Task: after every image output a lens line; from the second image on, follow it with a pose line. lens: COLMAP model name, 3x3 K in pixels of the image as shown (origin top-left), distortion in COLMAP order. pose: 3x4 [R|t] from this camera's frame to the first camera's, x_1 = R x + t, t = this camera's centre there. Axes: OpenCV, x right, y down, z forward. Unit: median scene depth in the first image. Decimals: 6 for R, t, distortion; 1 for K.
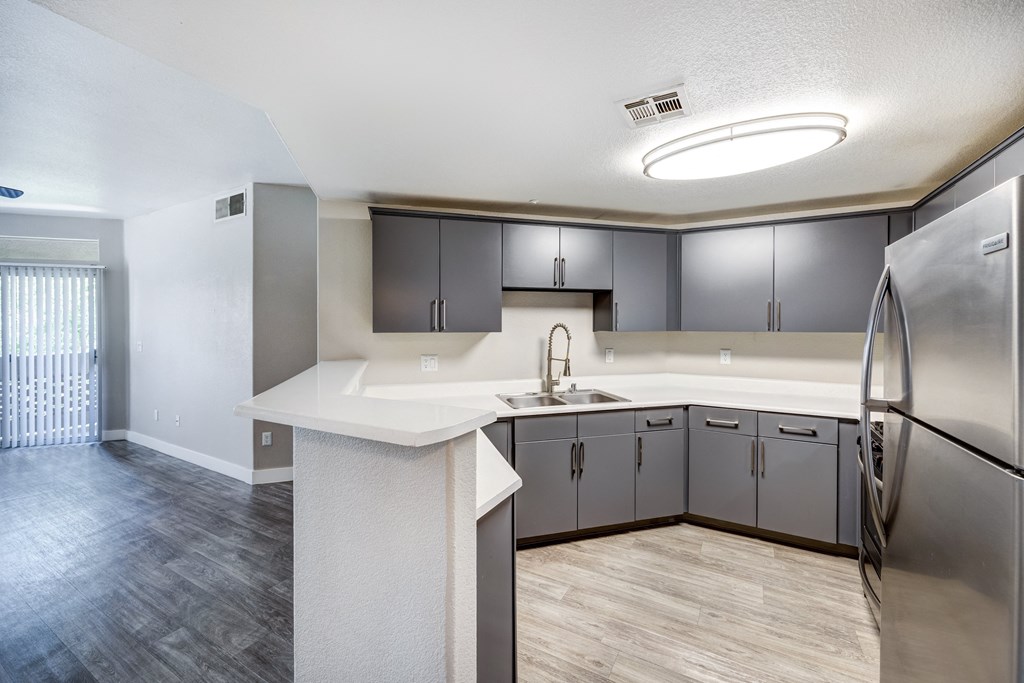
lens RADIAL K [[412.3, 0, 510.4], [0, 412.3, 329.0], [0, 0, 1]] dist [-0.000940, -0.000200]
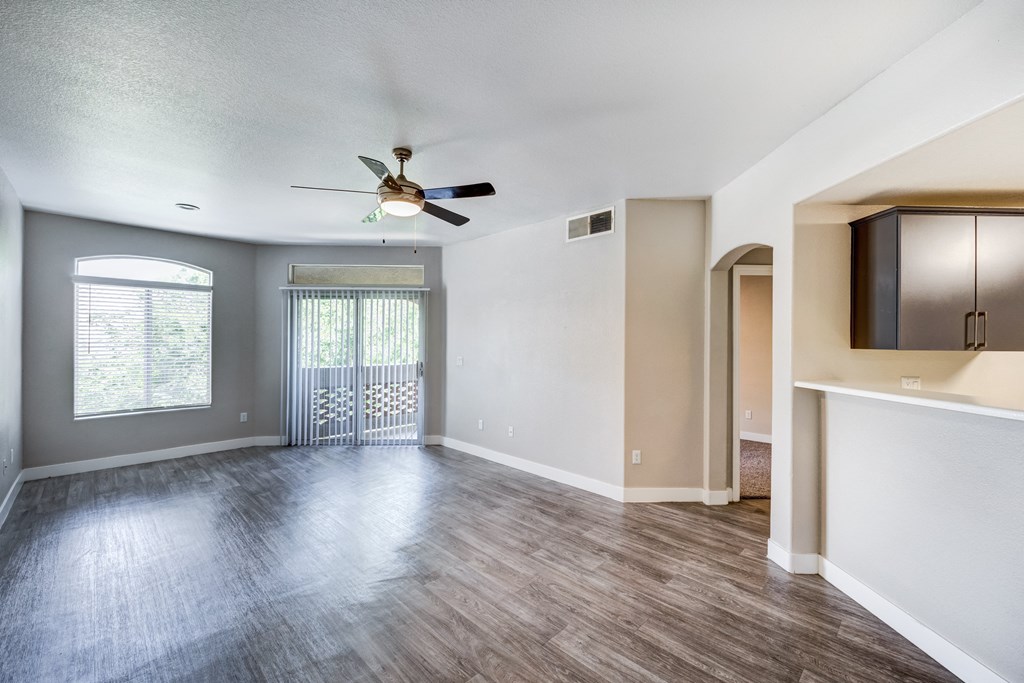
lens RADIAL K [[414.6, 0, 512.0], [0, 414.6, 341.5], [0, 0, 1]] dist [0.000164, -0.000063]
pose [[0.964618, 0.007129, -0.263554, -0.611504], [-0.012449, 0.999751, -0.018520, 0.012485], [0.263356, 0.021146, 0.964467, -0.036847]]
